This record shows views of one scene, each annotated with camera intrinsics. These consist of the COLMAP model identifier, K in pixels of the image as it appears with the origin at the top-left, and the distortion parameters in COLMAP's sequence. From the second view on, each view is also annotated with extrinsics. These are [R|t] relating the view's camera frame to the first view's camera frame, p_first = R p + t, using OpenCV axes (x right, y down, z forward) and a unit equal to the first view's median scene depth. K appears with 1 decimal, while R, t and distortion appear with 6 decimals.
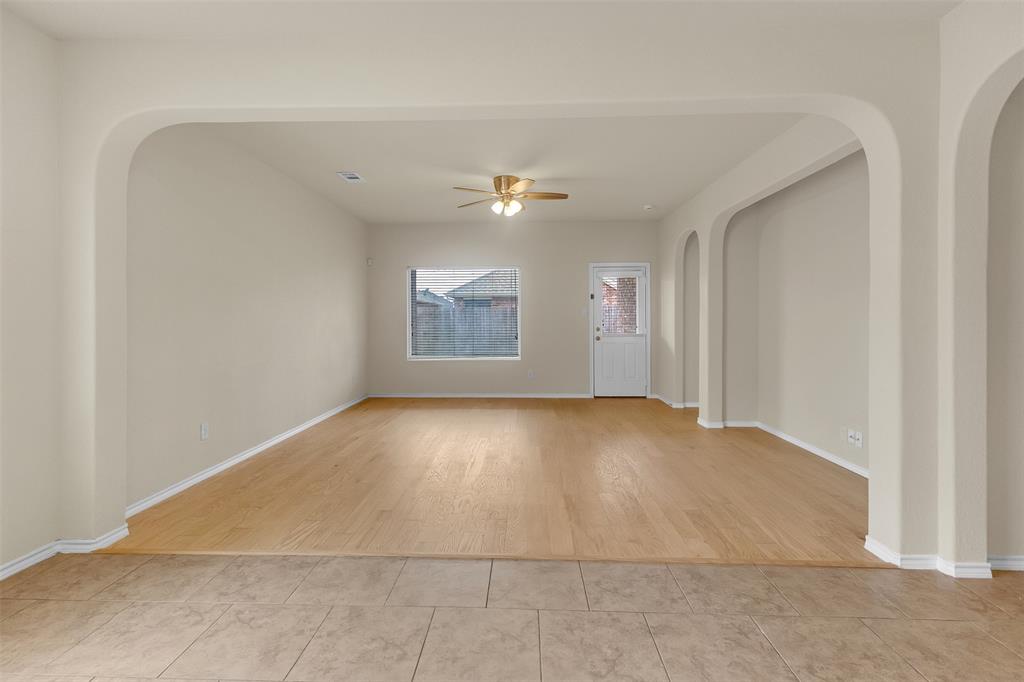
lens RADIAL K [[487.6, 0, 507.5], [0, 487.6, 318.8], [0, 0, 1]] dist [0.003639, 0.000178]
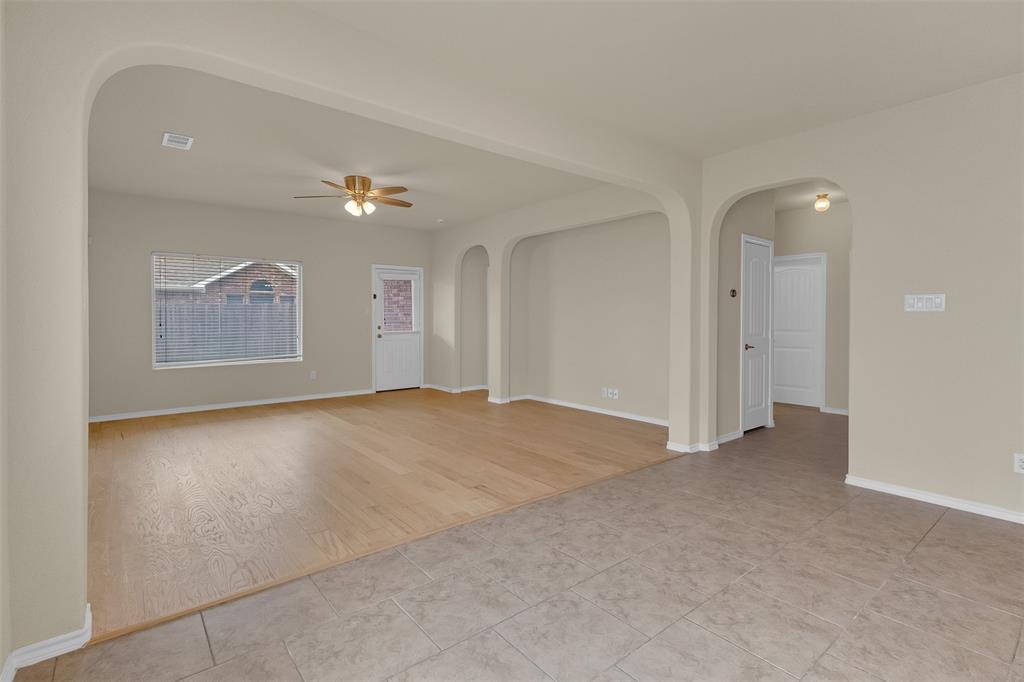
lens RADIAL K [[487.6, 0, 507.5], [0, 487.6, 318.8], [0, 0, 1]] dist [0.003639, 0.000178]
pose [[0.752155, 0.000511, 0.658987, -0.432837], [-0.001997, 0.999997, 0.001504, 0.000646], [-0.658984, -0.002447, 0.752153, 0.033106]]
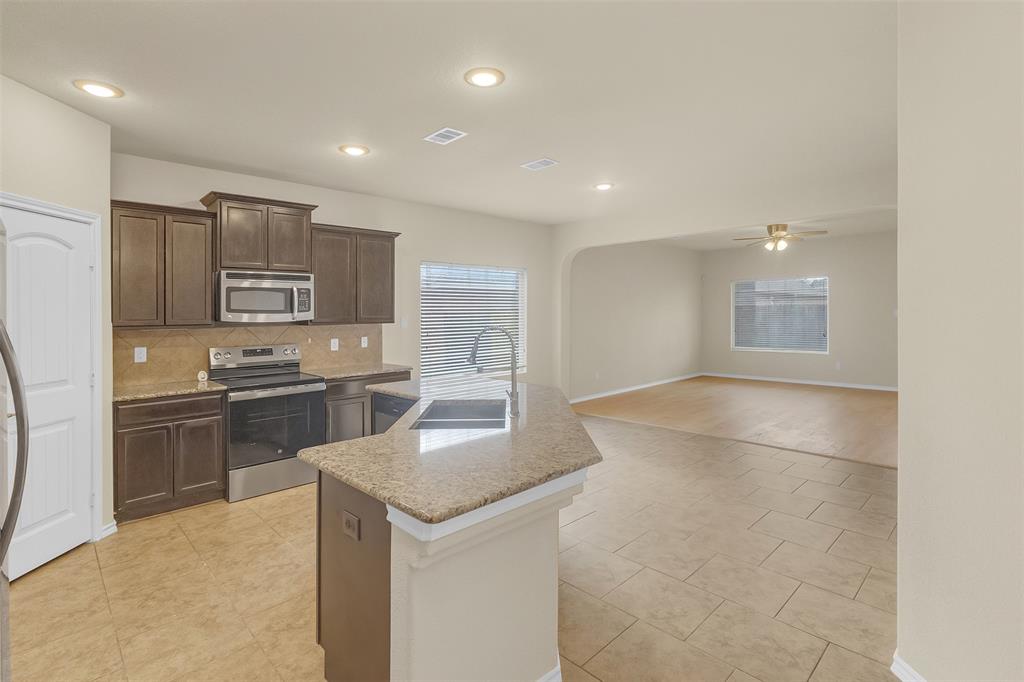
lens RADIAL K [[487.6, 0, 507.5], [0, 487.6, 318.8], [0, 0, 1]] dist [0.003639, 0.000178]
pose [[0.714315, 0.001489, -0.699823, 0.438656], [0.009653, 0.999882, 0.011981, -0.035410], [0.699758, -0.015314, 0.714216, -0.590444]]
